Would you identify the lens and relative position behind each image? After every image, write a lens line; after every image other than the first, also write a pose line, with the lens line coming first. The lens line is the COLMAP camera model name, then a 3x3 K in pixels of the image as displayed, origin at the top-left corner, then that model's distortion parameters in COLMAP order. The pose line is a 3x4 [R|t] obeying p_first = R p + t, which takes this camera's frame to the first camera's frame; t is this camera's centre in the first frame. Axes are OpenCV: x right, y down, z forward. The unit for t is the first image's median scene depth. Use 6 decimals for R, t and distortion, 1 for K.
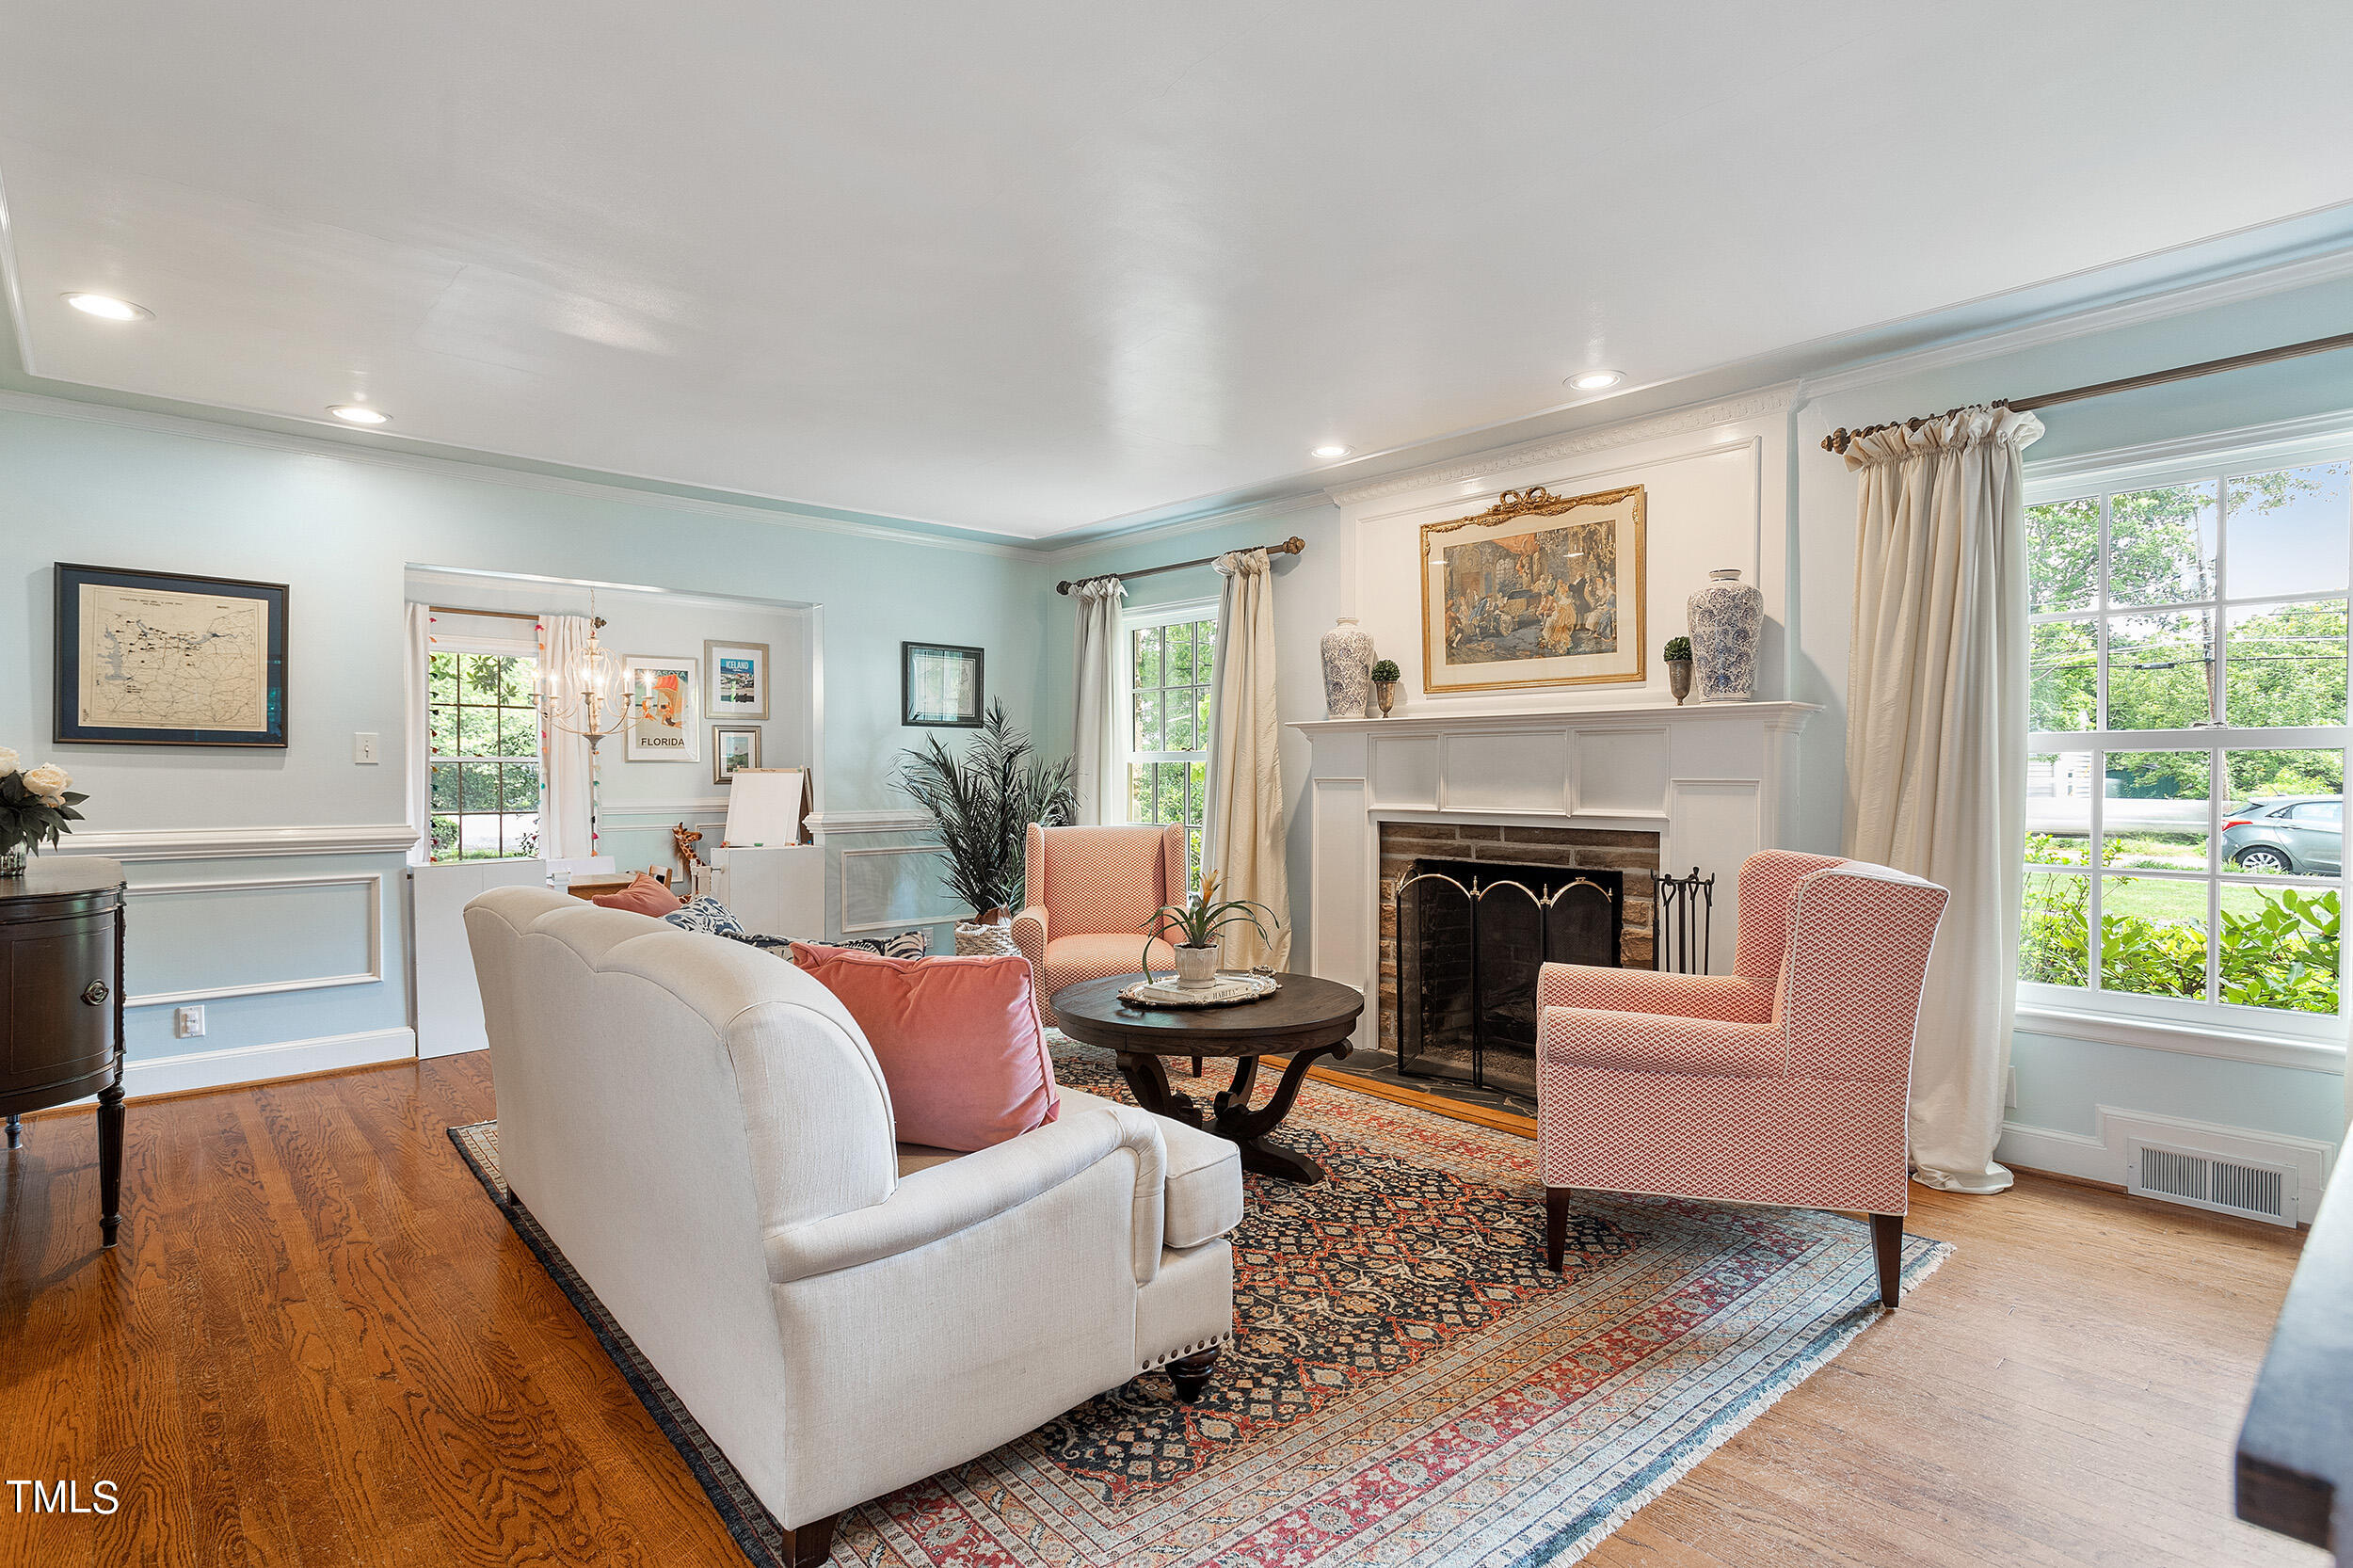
lens RADIAL K [[1141.6, 0, 1174.5], [0, 1141.6, 779.8], [0, 0, 1]] dist [0.005668, 0.000524]
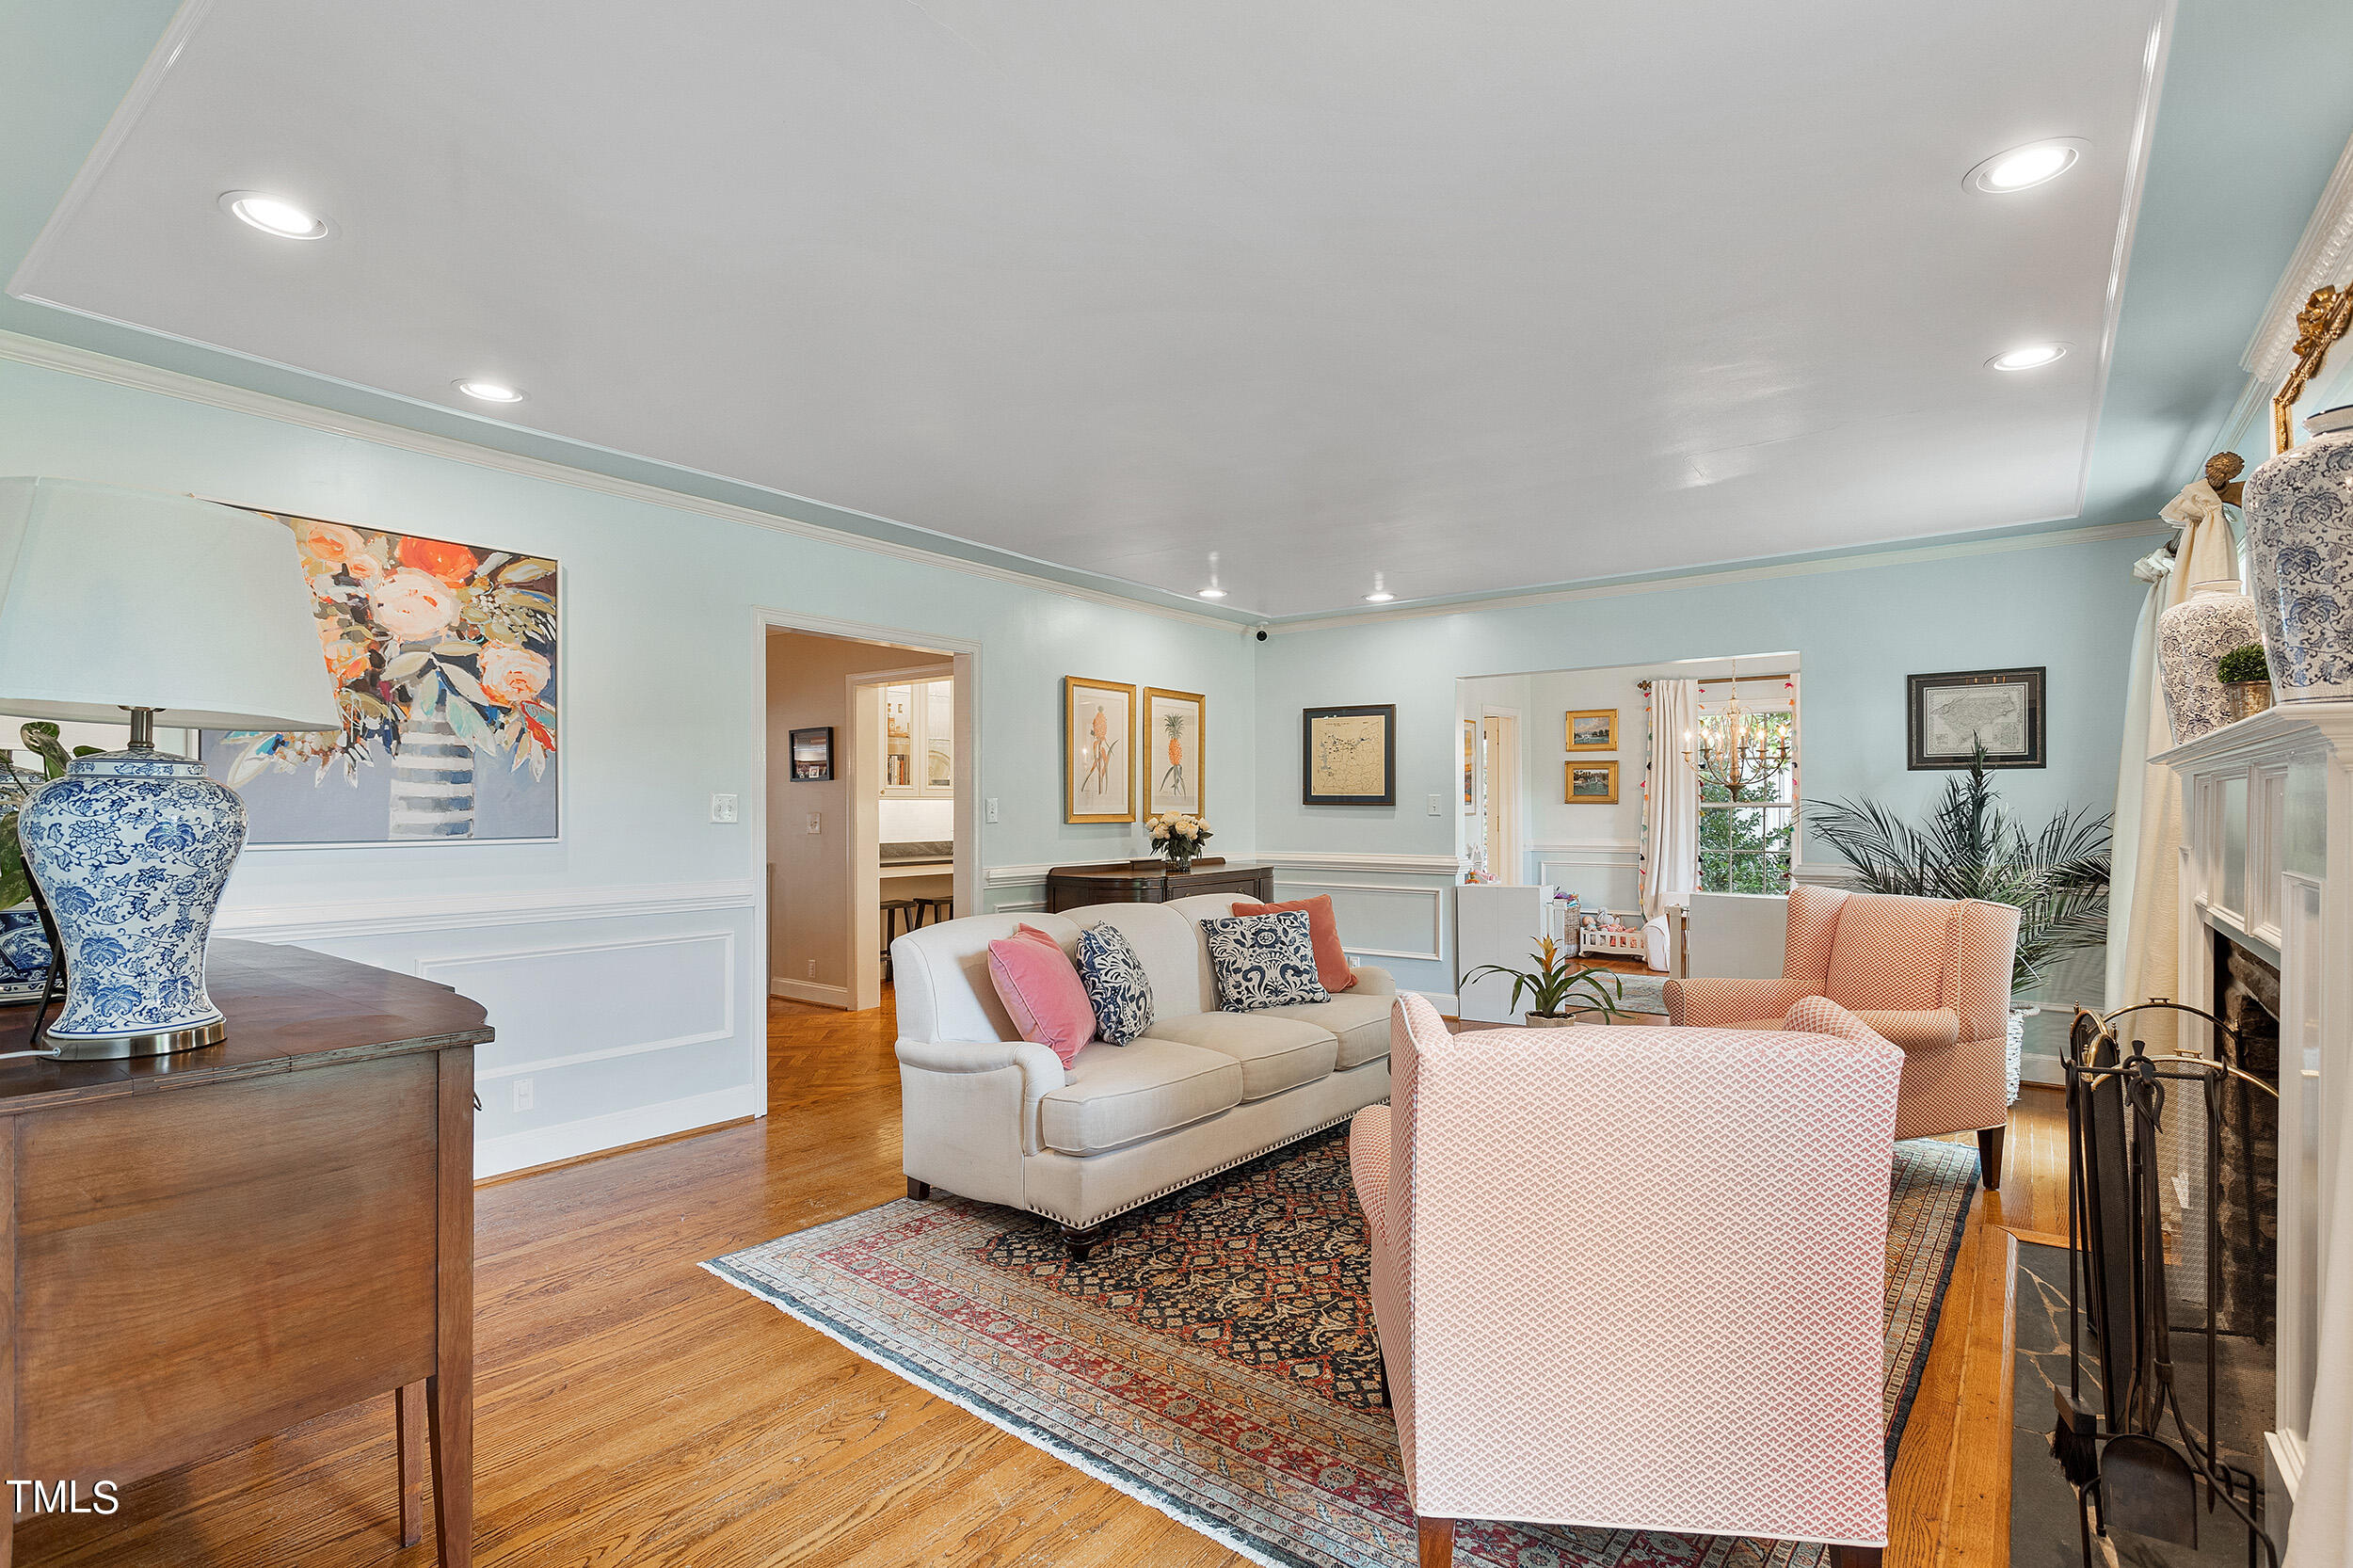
lens RADIAL K [[1141.6, 0, 1202.1], [0, 1141.6, 799.6], [0, 0, 1]] dist [0.005668, 0.000524]
pose [[0.198302, -0.007147, -0.980115, 0.825488], [-0.006285, 0.999944, -0.008563, -0.023646], [0.980121, 0.007859, 0.198246, 0.472773]]
